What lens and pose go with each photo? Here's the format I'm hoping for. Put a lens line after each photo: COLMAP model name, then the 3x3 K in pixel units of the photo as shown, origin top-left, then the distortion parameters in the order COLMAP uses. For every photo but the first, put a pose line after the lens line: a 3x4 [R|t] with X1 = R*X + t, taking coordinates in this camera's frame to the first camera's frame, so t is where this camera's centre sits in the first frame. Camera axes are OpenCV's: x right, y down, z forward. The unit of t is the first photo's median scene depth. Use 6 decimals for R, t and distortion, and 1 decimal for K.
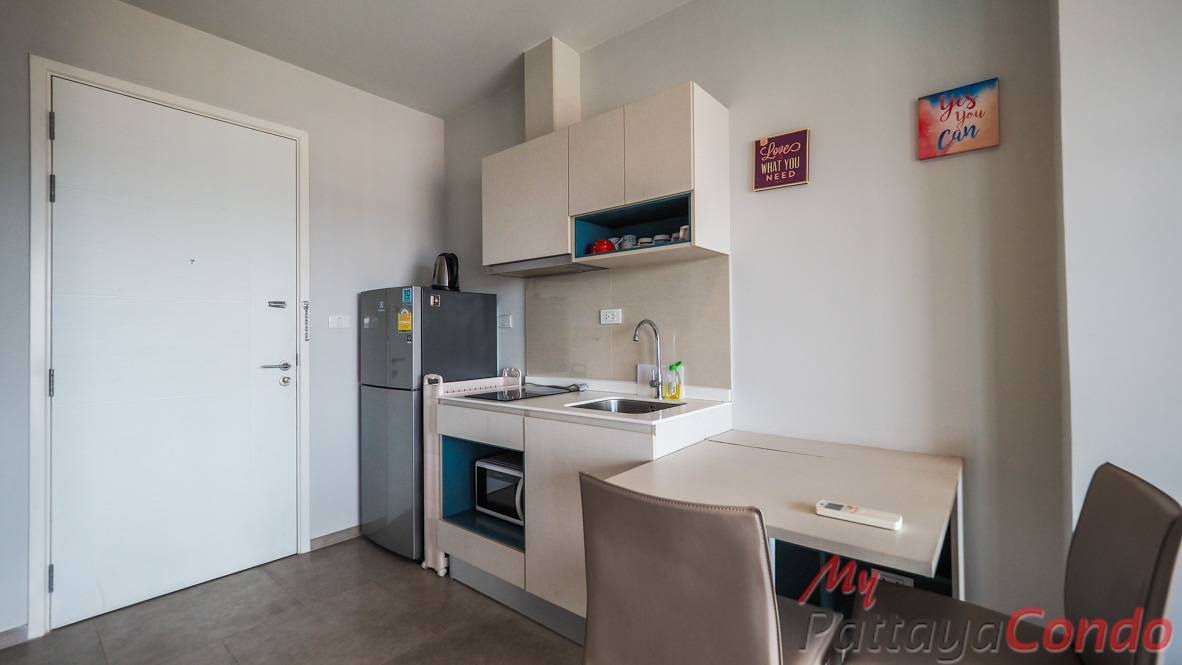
lens RADIAL K [[506.8, 0, 591.1], [0, 506.8, 328.1], [0, 0, 1]] dist [-0.000174, -0.000574]
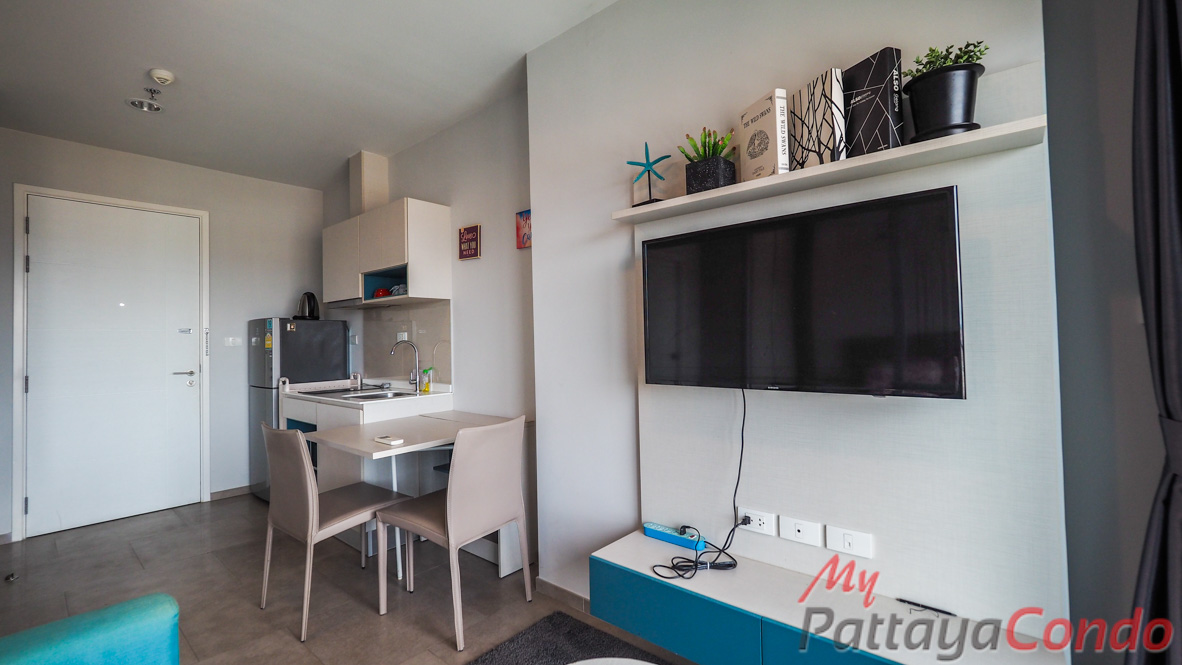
lens RADIAL K [[499.7, 0, 585.4], [0, 499.7, 329.6], [0, 0, 1]] dist [-0.005701, 0.000654]
pose [[0.999892, -0.010429, -0.010379, 0.652506], [0.010320, 0.999892, -0.010465, -0.028018], [0.010487, 0.010357, 0.999891, -0.504116]]
